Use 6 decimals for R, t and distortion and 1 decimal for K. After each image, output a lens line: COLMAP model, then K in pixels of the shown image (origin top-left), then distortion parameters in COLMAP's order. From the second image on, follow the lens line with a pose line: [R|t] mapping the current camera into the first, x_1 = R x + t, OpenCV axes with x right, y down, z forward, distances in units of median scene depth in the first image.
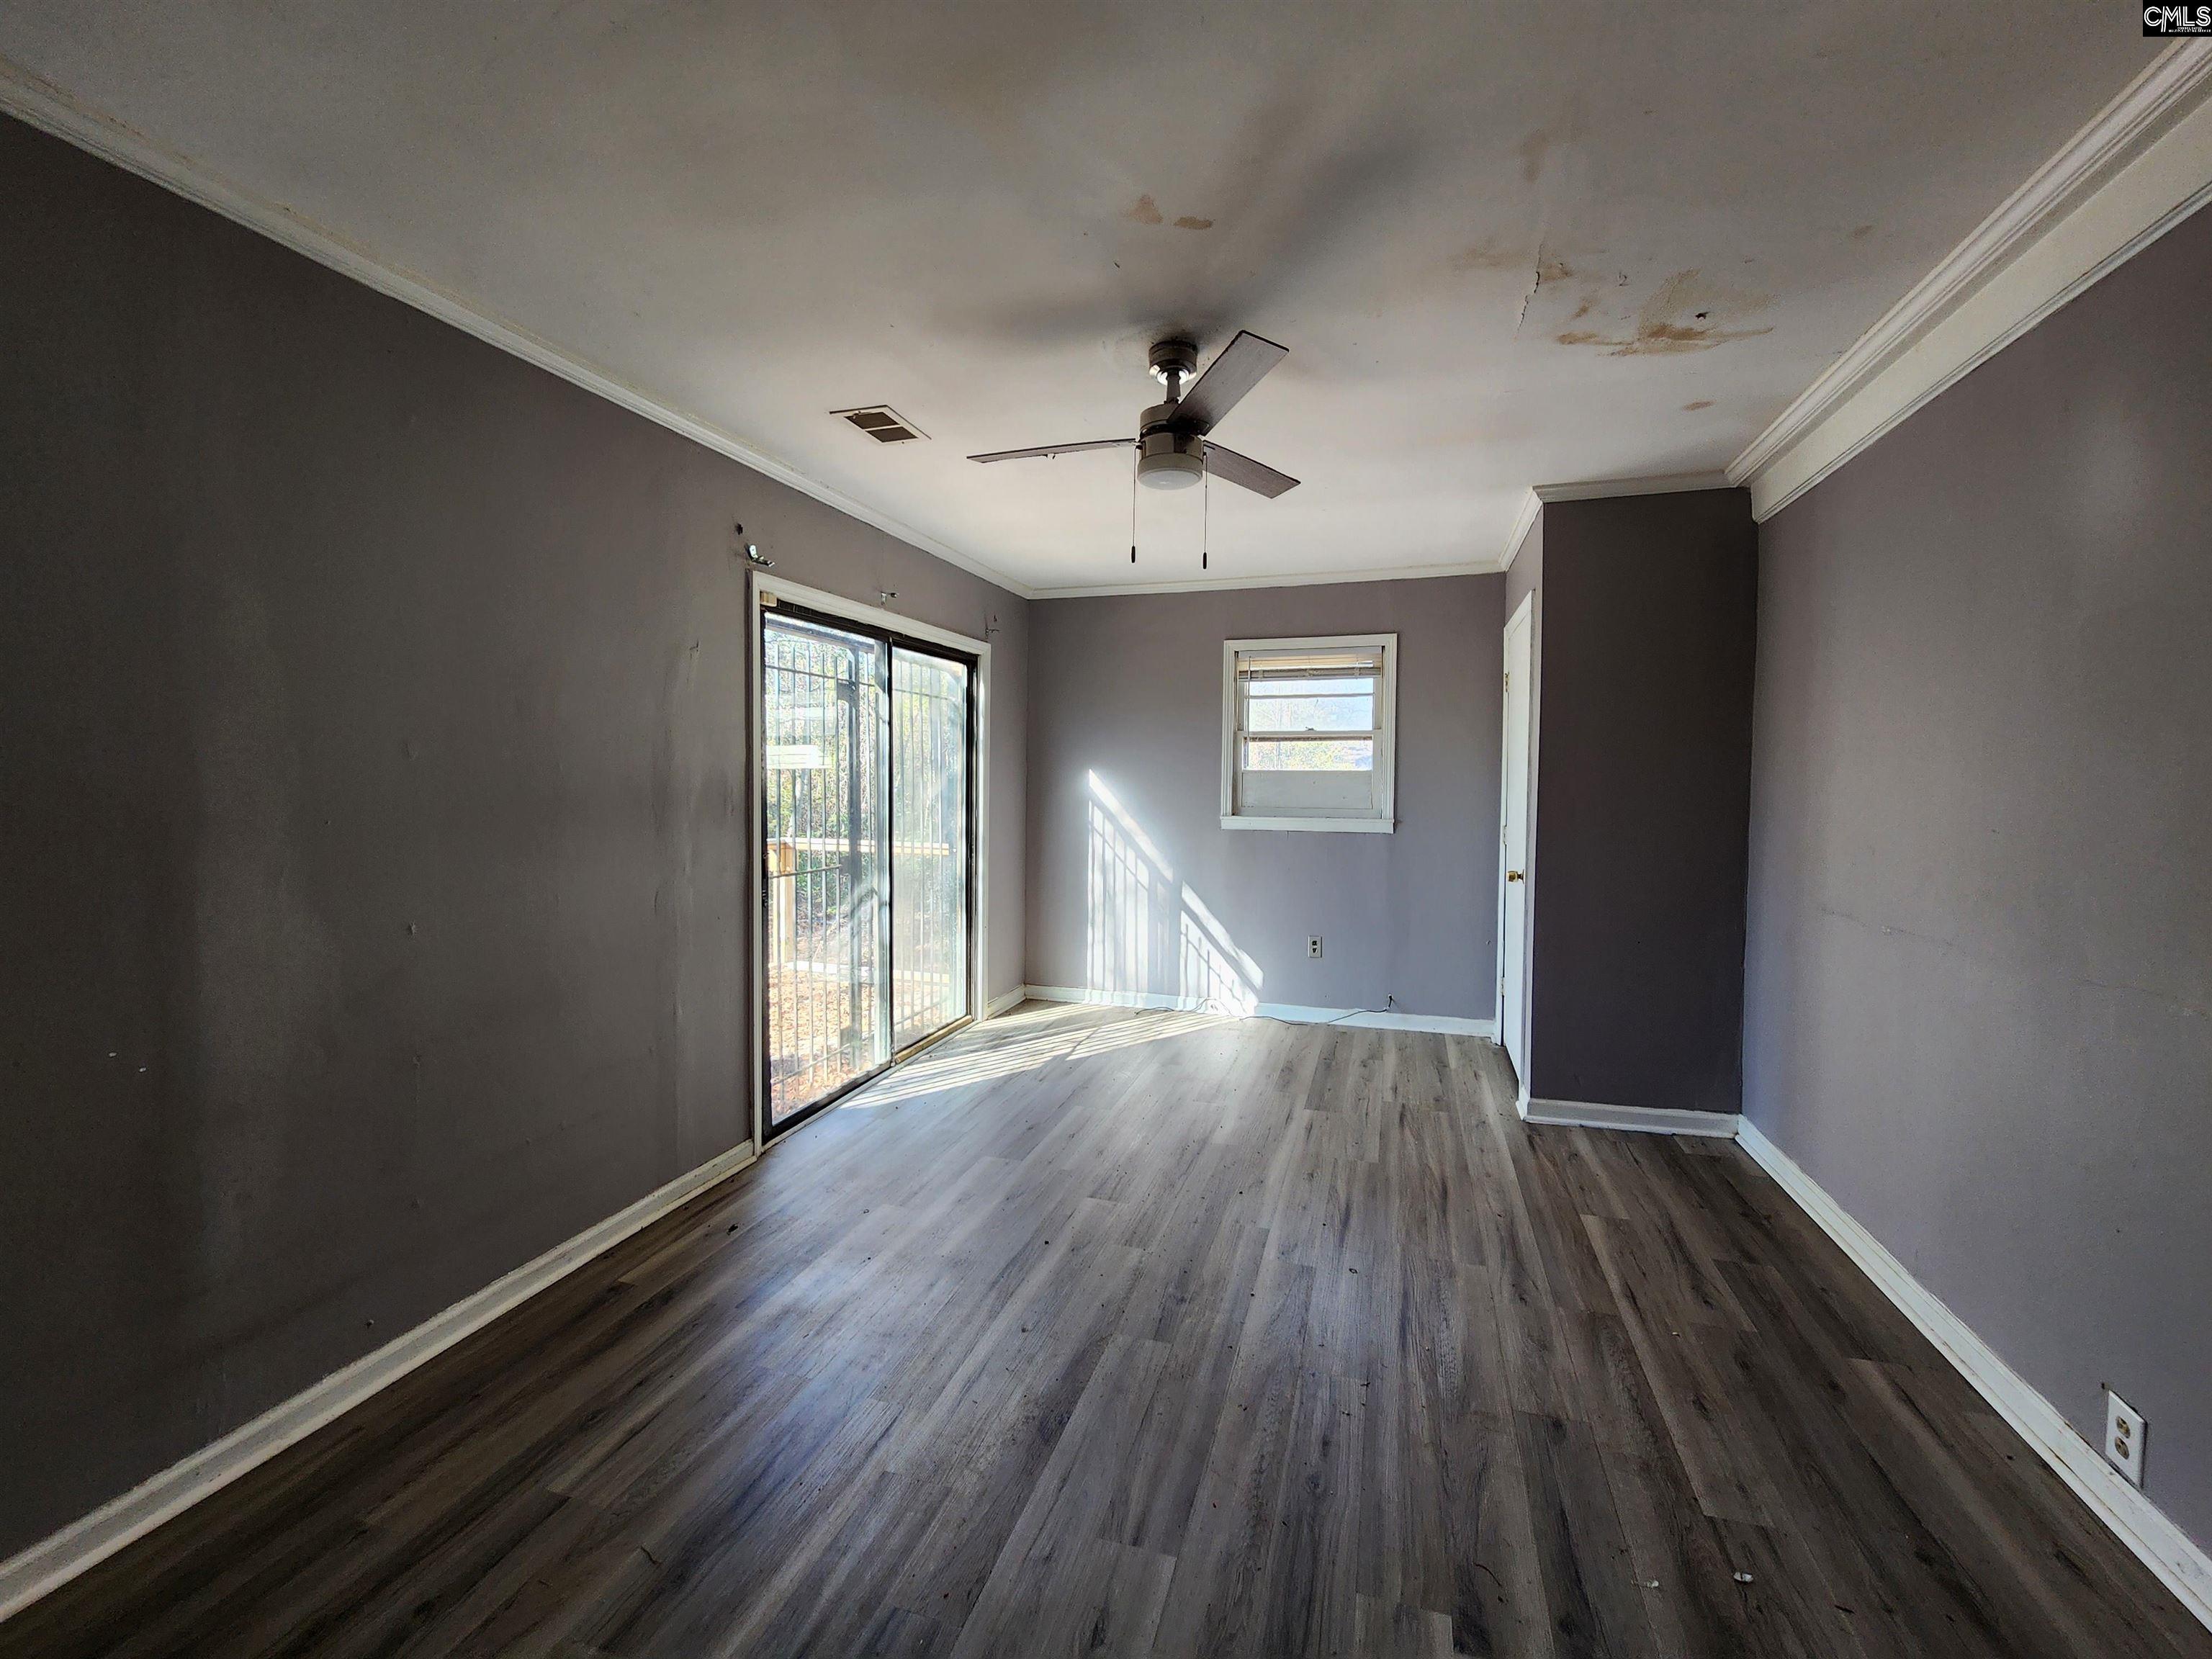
lens RADIAL K [[911.1, 0, 1100.3], [0, 911.1, 814.1], [0, 0, 1]] dist [-0.000208, 0.000443]
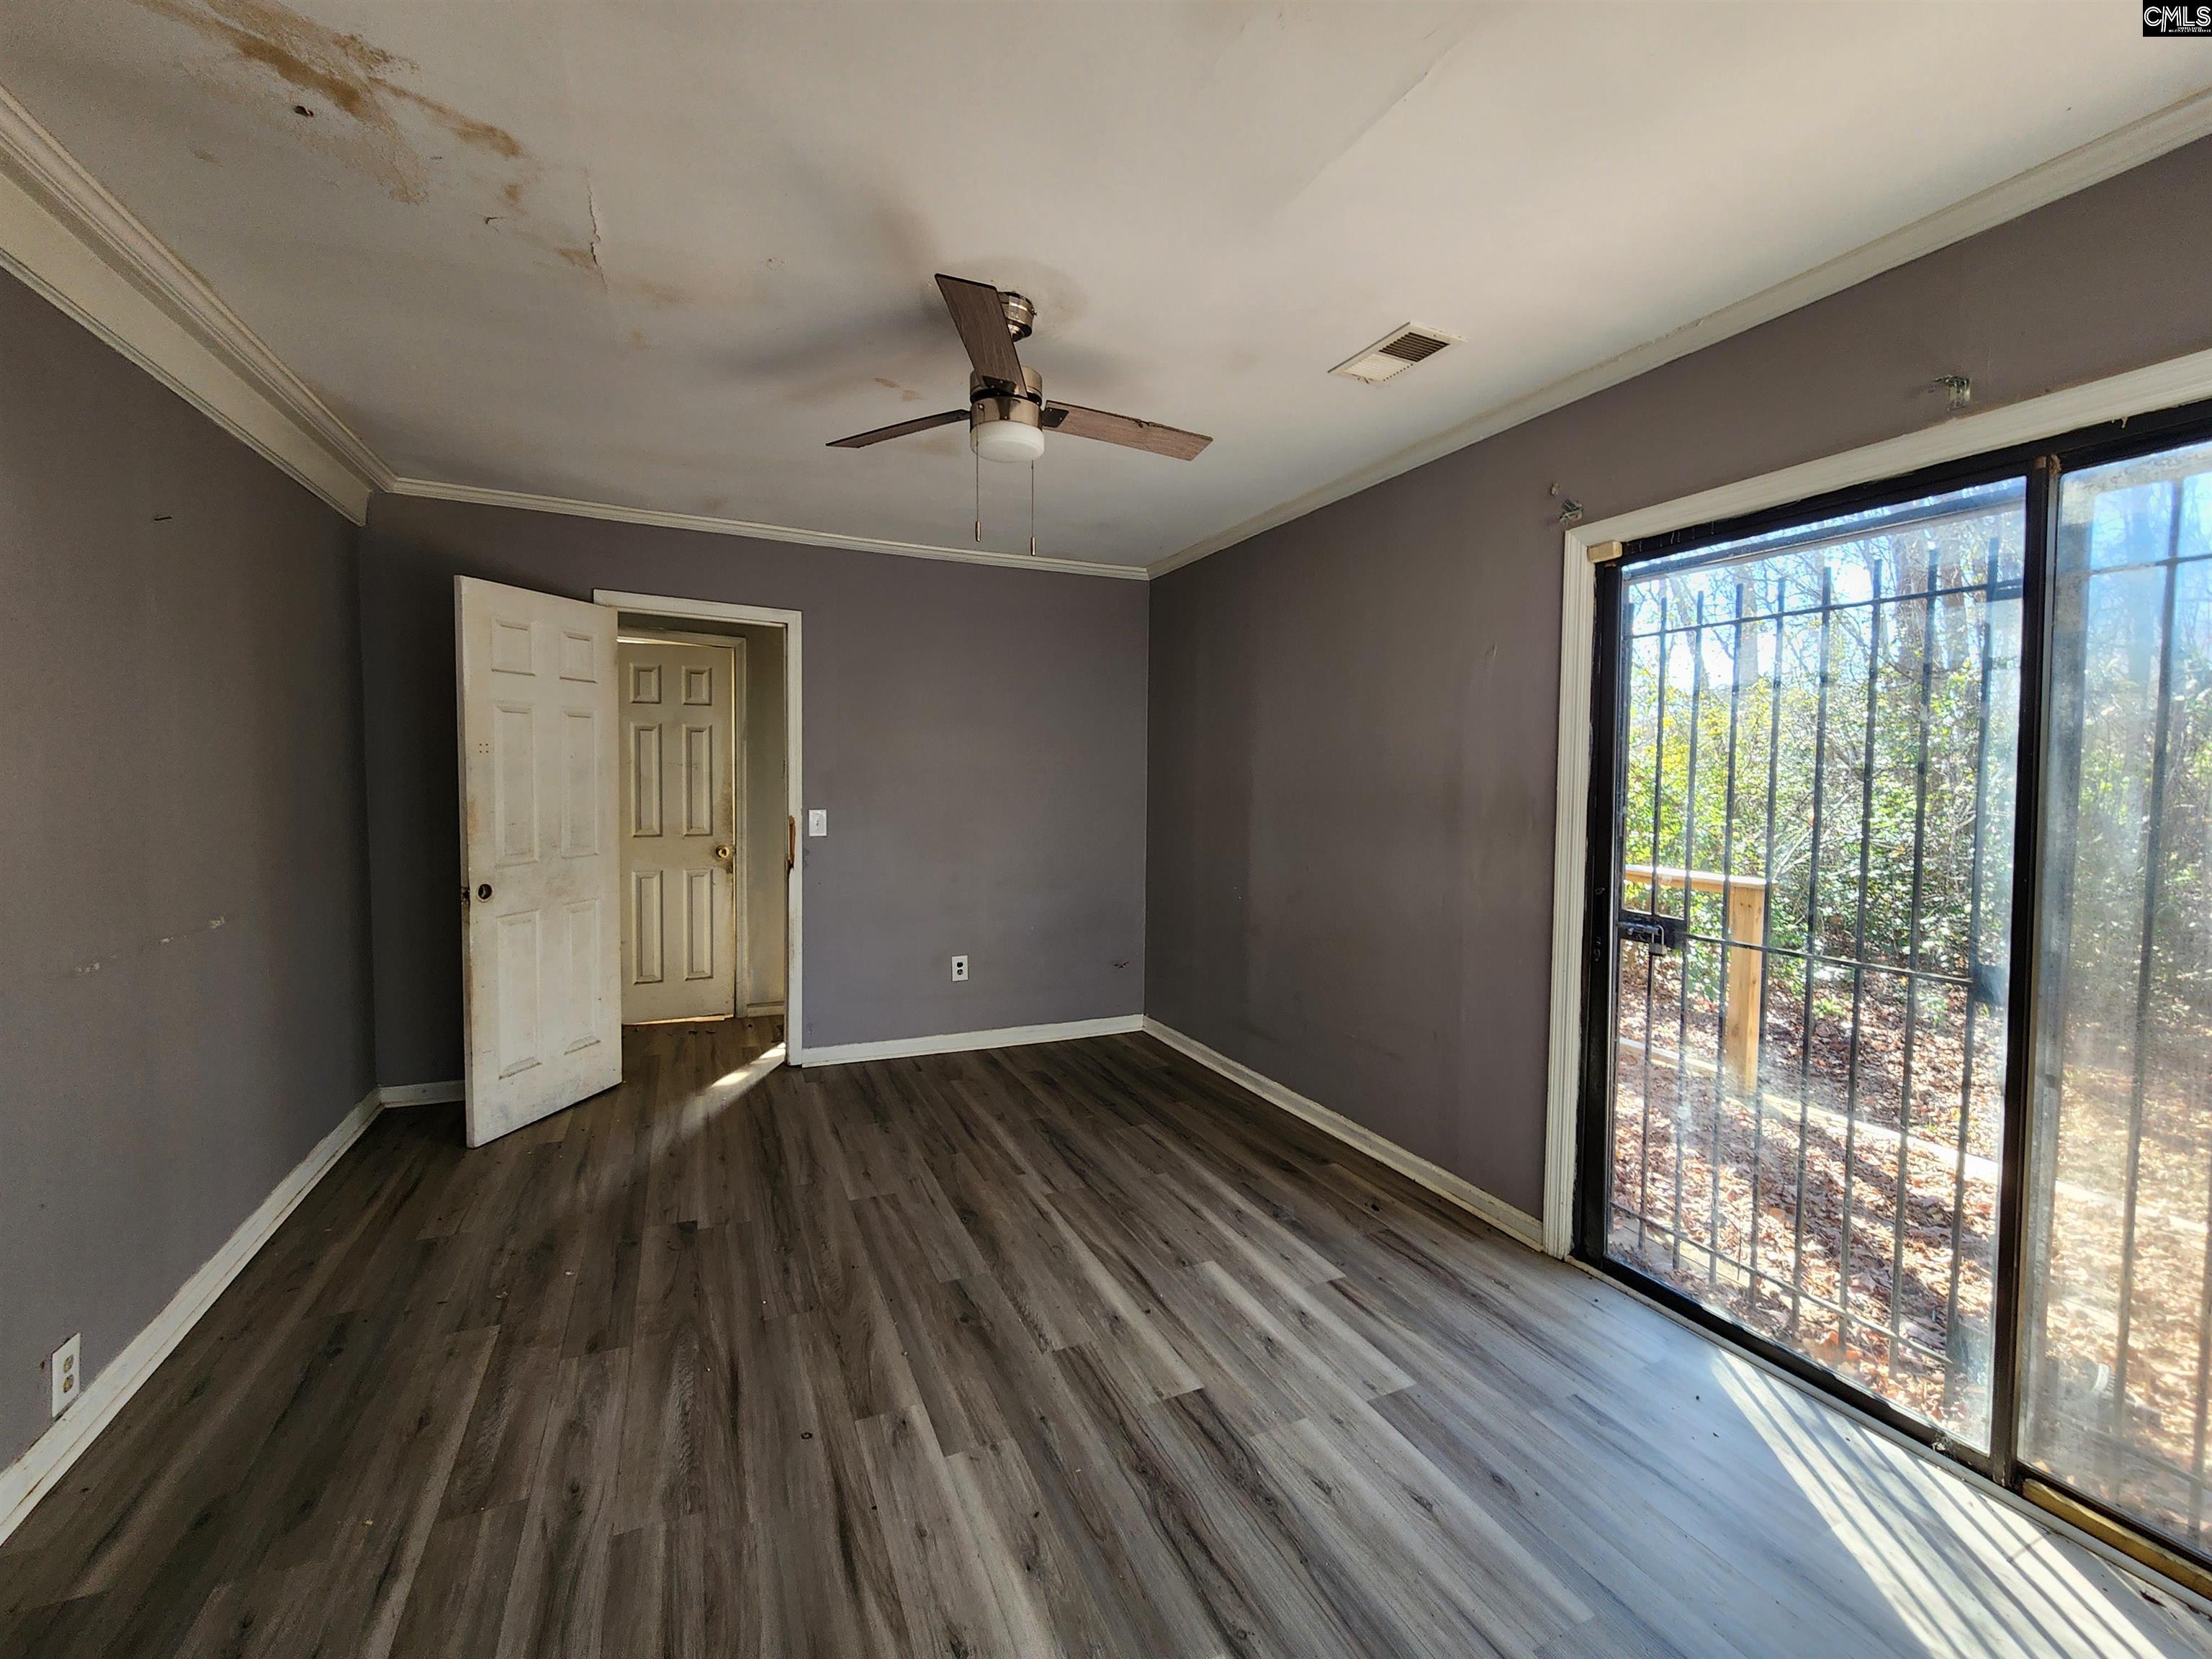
lens RADIAL K [[911.1, 0, 1100.3], [0, 911.1, 814.1], [0, 0, 1]] dist [-0.000208, 0.000443]
pose [[-0.739489, 0.023765, -0.672750, 0.636630], [-0.037199, 0.996407, 0.076088, -0.087194], [0.672141, 0.081292, -0.735948, 1.799598]]
